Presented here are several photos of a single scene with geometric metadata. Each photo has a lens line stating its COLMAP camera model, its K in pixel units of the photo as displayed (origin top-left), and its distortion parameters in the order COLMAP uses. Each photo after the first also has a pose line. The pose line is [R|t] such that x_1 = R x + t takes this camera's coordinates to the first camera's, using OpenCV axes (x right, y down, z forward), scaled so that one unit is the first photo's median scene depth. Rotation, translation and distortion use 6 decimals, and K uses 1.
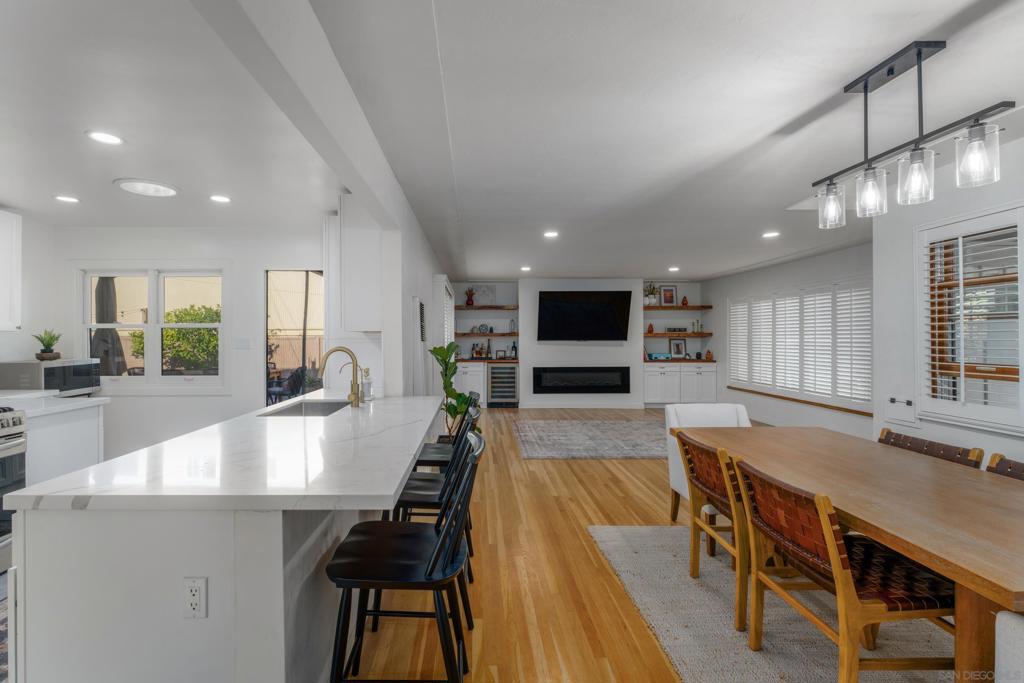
lens RADIAL K [[456.5, 0, 510.8], [0, 456.5, 338.1], [0, 0, 1]] dist [0.002618, 0.000234]
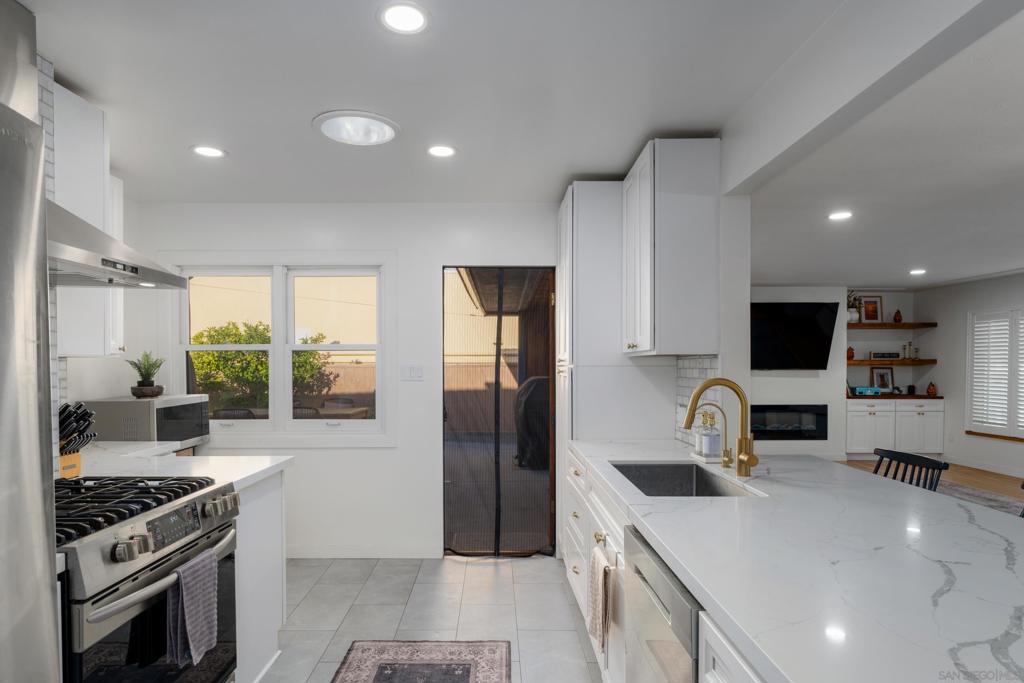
lens RADIAL K [[543.6, 0, 499.6], [0, 543.6, 377.3], [0, 0, 1]] dist [-0.004387, -0.000574]
pose [[0.999963, 0.001451, -0.008446, -0.267536], [-0.001280, 0.999795, 0.020188, 0.001016], [0.008474, -0.020176, 0.999761, 0.110530]]
